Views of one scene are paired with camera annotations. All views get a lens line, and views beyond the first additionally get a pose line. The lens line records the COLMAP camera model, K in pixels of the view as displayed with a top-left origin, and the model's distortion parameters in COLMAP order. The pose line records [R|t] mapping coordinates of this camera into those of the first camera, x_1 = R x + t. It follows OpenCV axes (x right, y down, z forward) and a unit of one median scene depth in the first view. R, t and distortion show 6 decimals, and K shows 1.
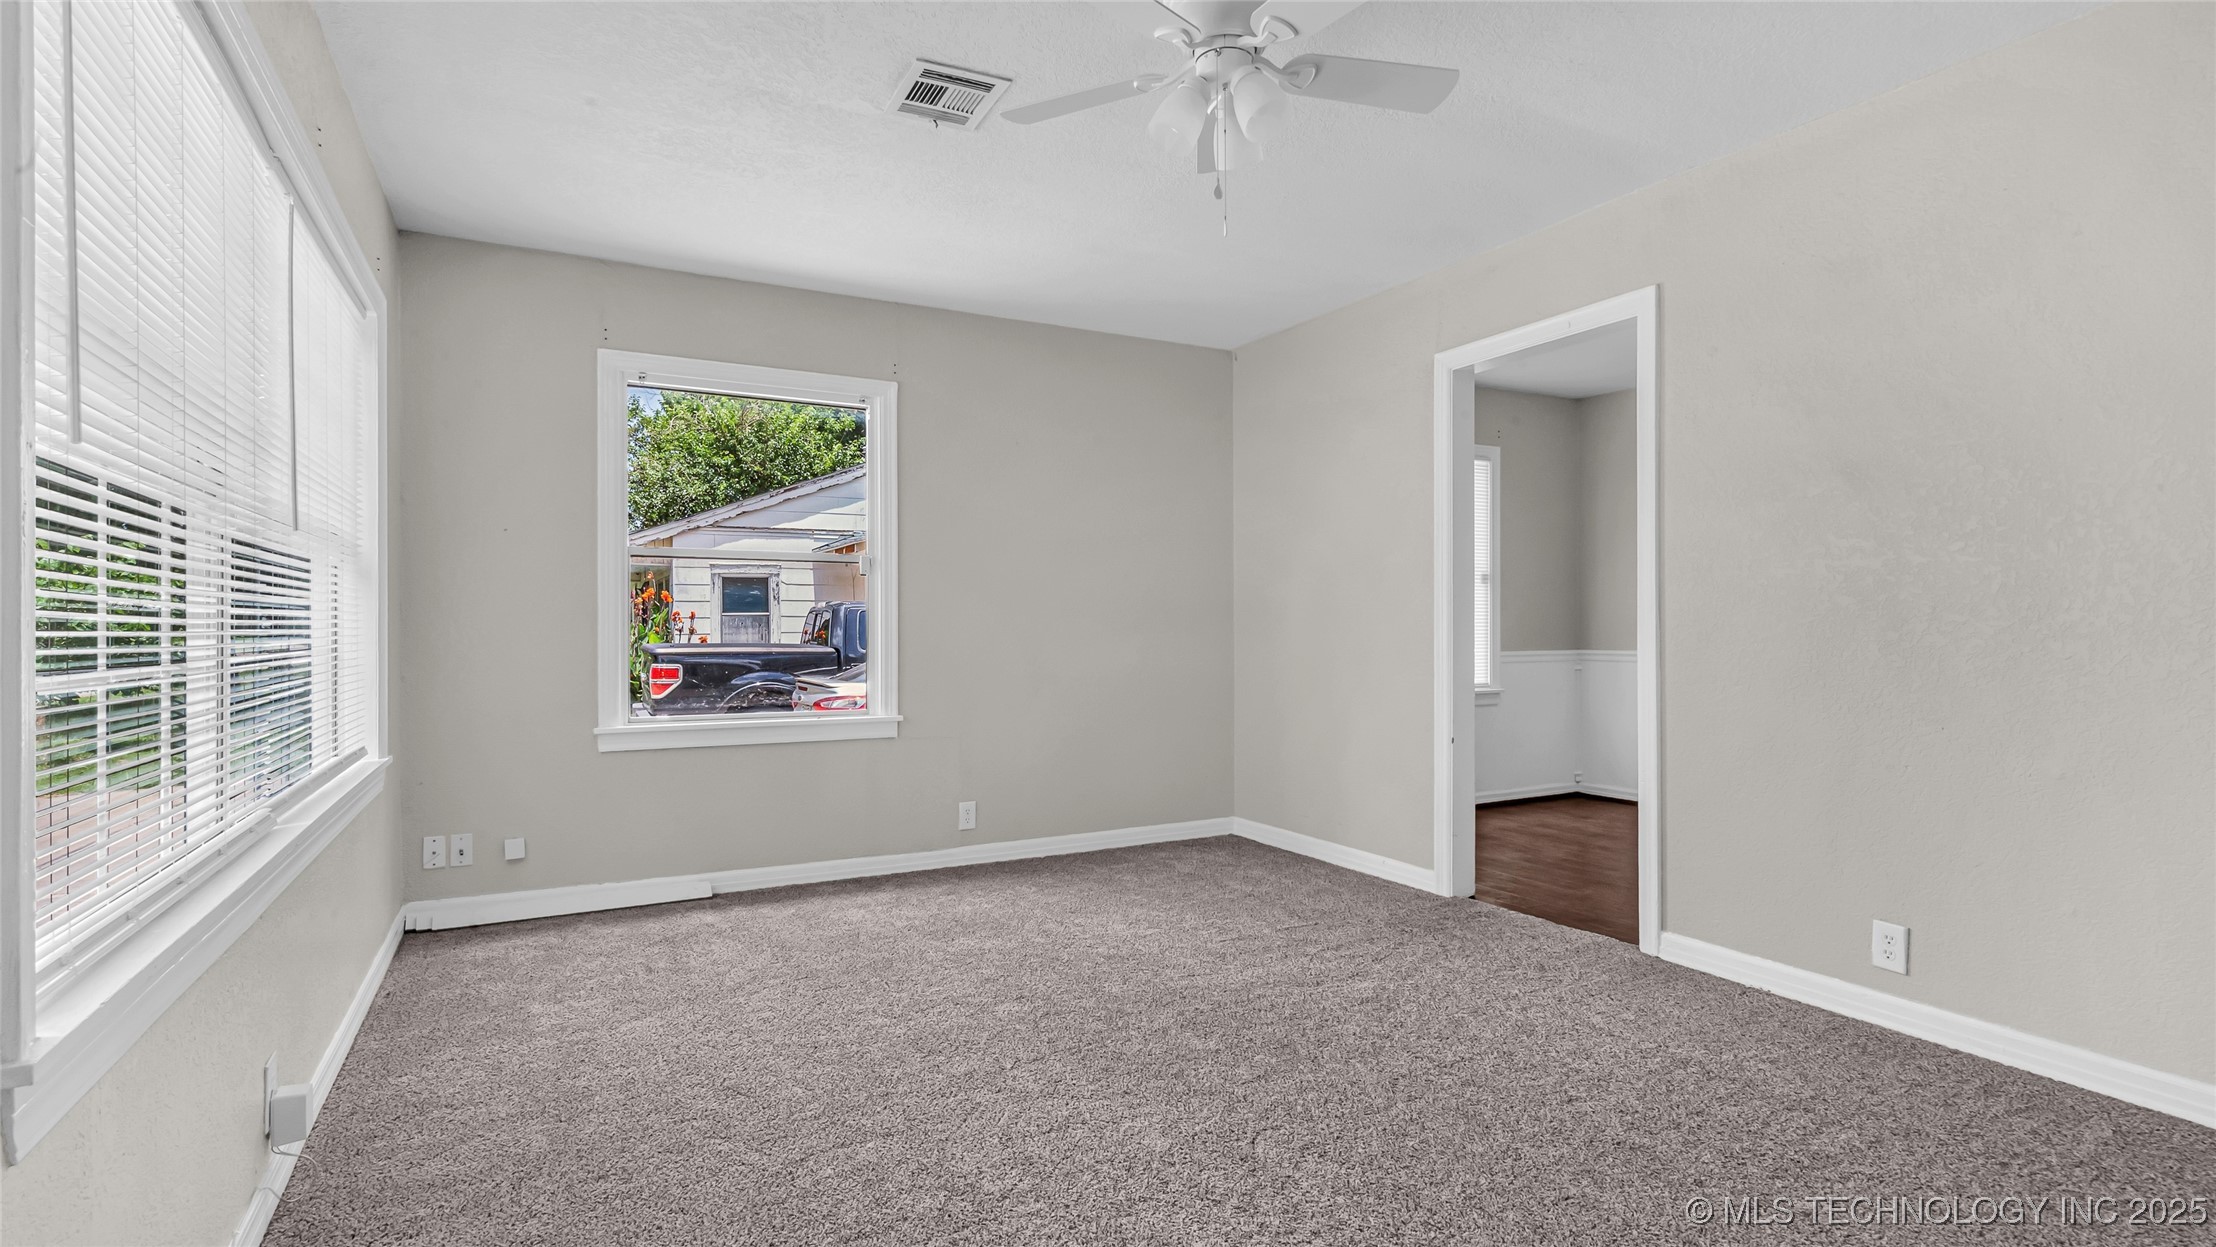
lens RADIAL K [[1042.4, 0, 1097.7], [0, 1042.4, 619.4], [0, 0, 1]] dist [-0.001780, 0.000285]
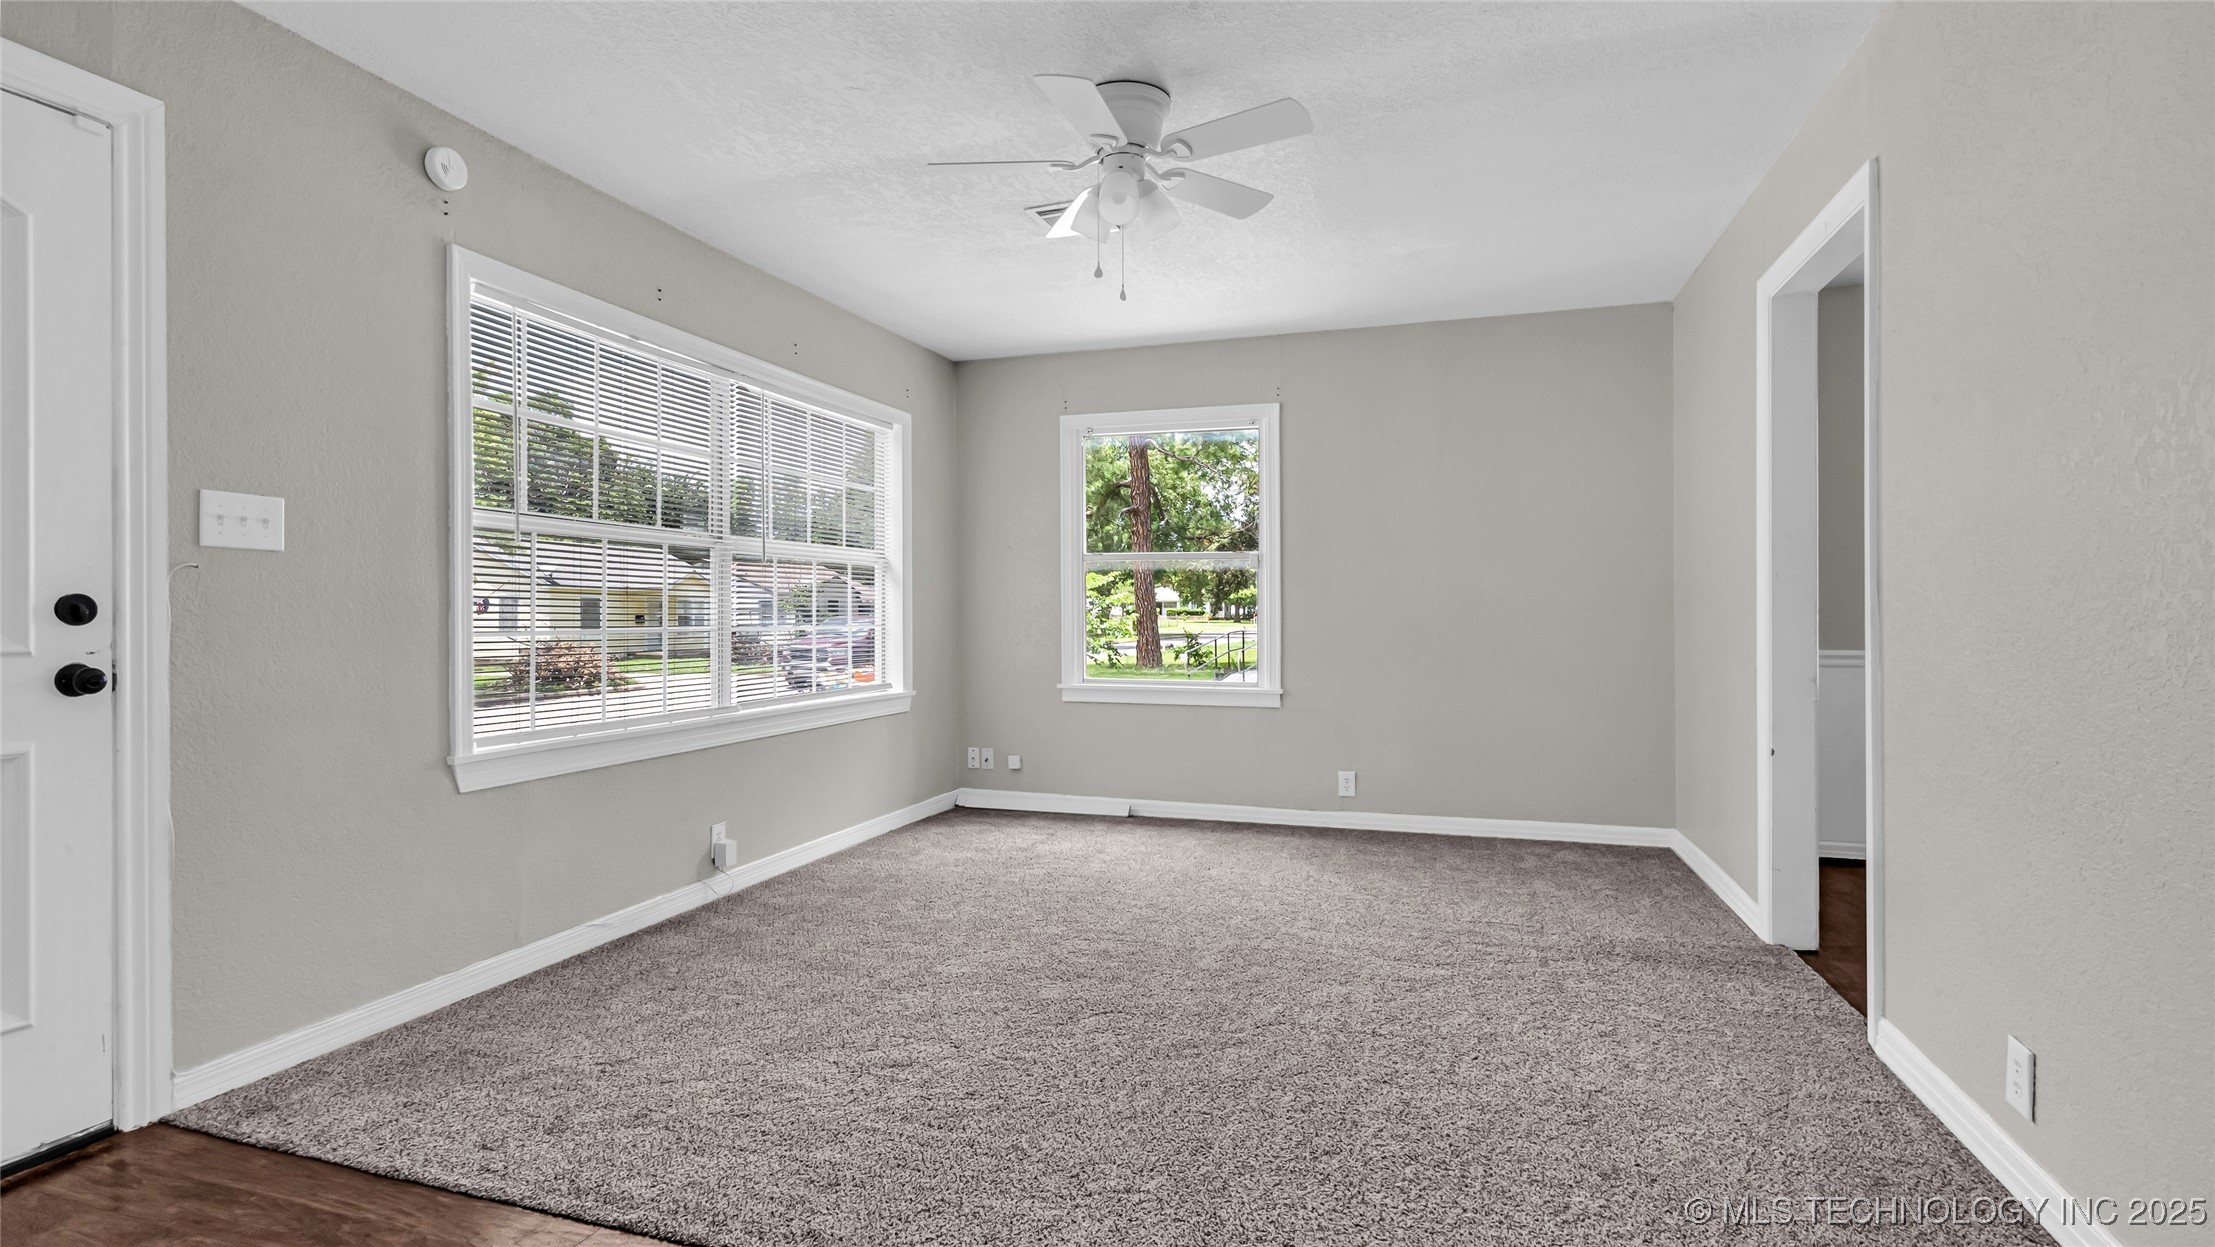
lens RADIAL K [[1030.4, 0, 1108.7], [0, 1030.4, 606.2], [0, 0, 1]] dist [-0.002809, -0.000362]
pose [[0.698688, -0.004731, -0.715411, 0.568085], [0.003442, 0.999989, -0.003252, 0.003080], [0.715418, -0.000190, 0.698696, 0.067631]]
